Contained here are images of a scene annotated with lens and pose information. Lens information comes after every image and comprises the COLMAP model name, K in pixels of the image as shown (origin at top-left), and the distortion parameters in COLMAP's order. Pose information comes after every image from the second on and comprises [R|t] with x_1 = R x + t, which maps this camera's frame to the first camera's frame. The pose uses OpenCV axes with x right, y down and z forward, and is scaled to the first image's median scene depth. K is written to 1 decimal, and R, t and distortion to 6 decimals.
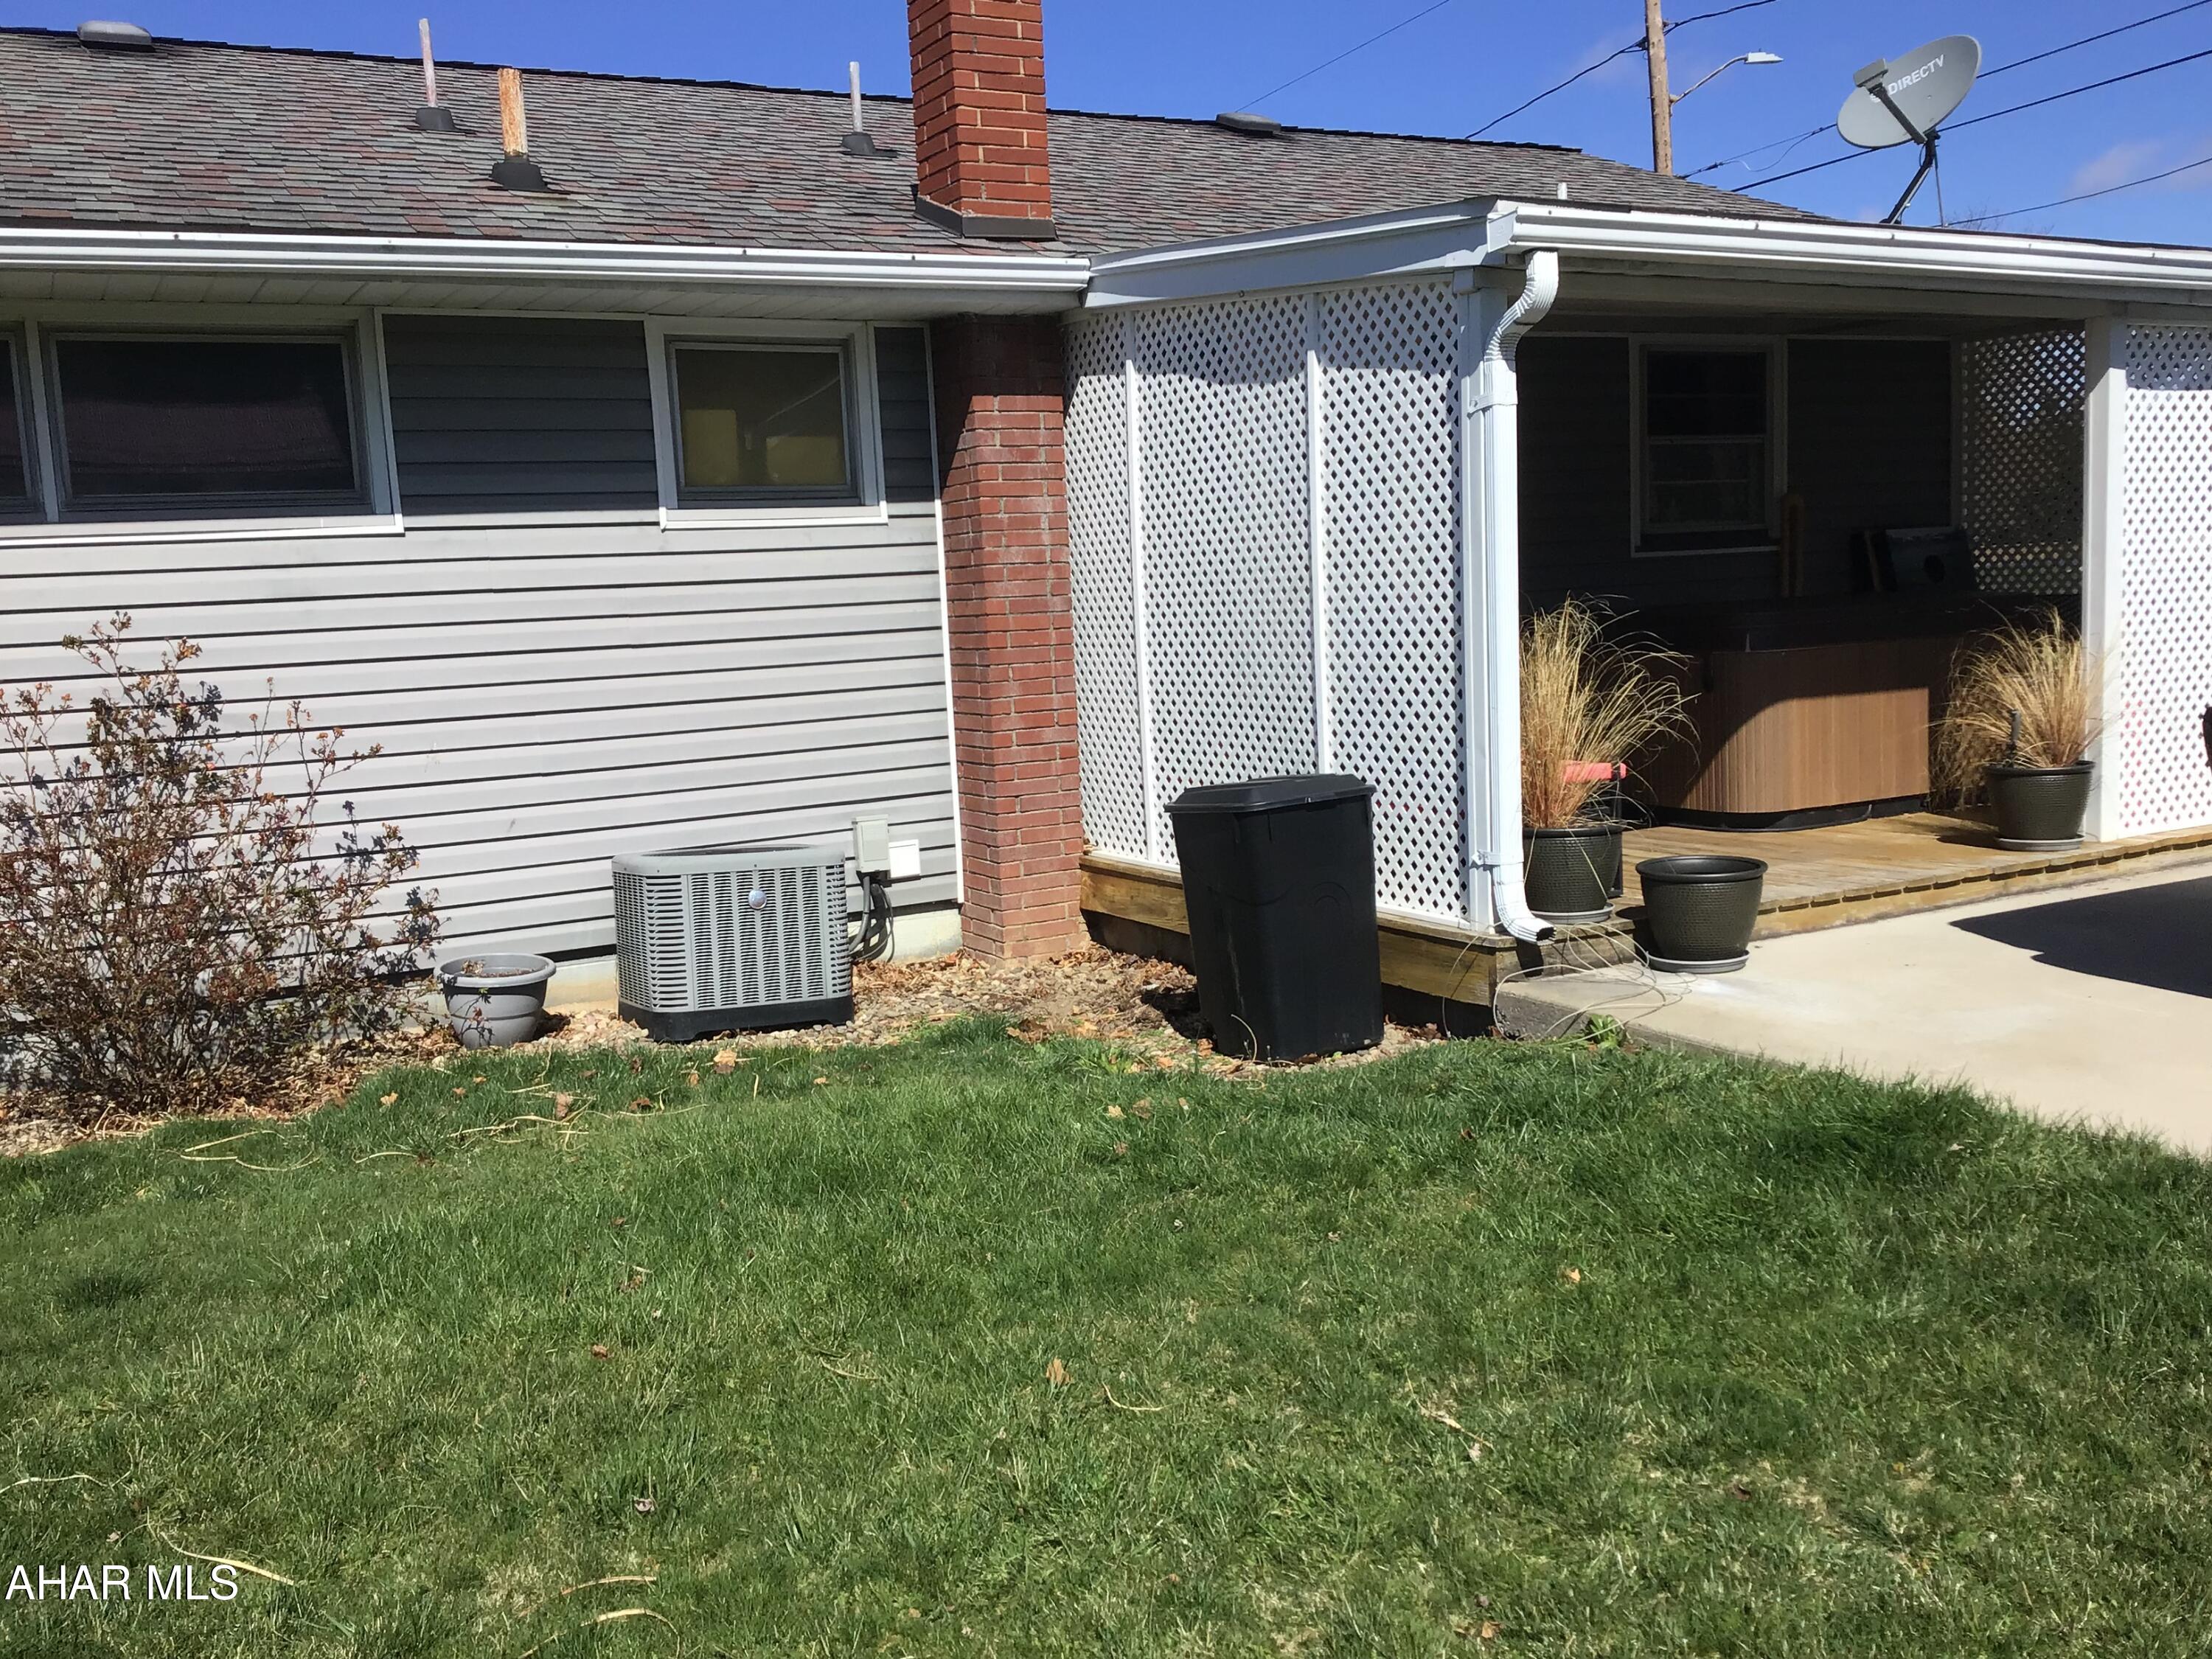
lens RADIAL K [[2029.0, 0, 1106.0], [0, 2029.0, 829.5], [0, 0, 1]] dist [0.112082, -0.174897]
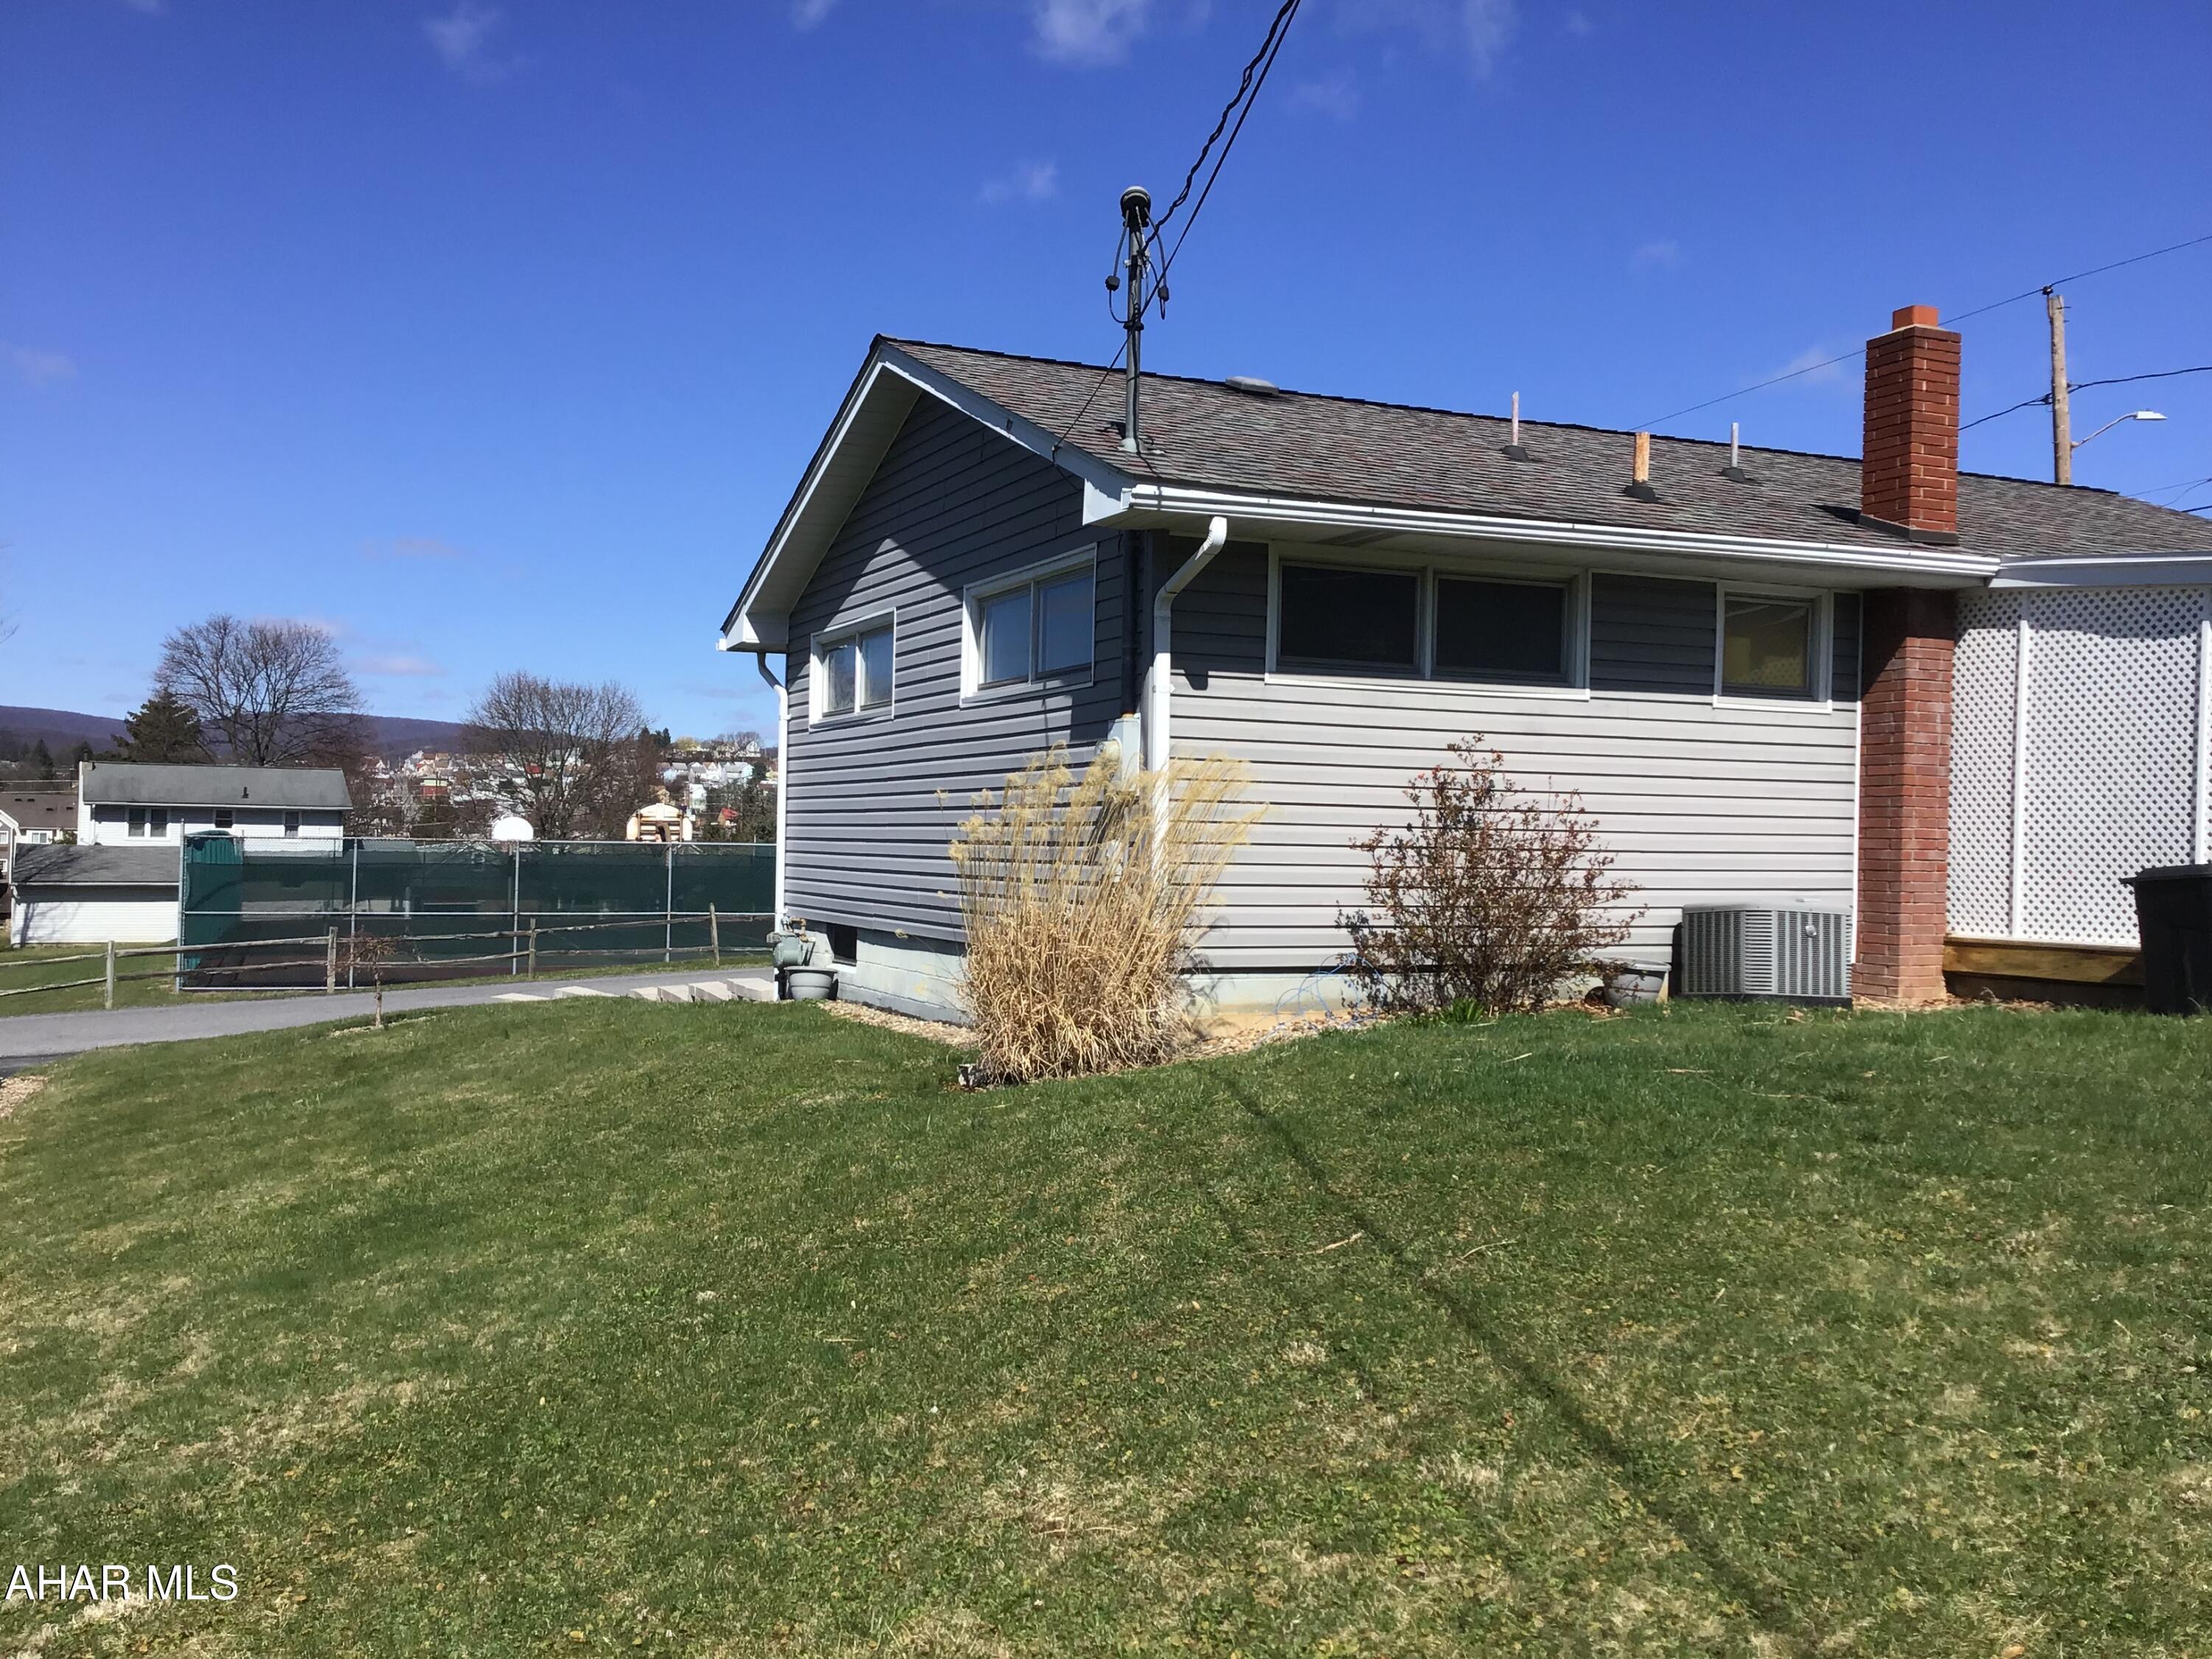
lens RADIAL K [[2029.0, 0, 1106.0], [0, 2029.0, 829.5], [0, 0, 1]] dist [0.112082, -0.174897]
pose [[0.995810, 0.065473, -0.063839, -0.579771], [-0.072919, 0.989811, -0.122299, 0.179145], [0.055181, 0.126442, 0.990438, -0.610341]]
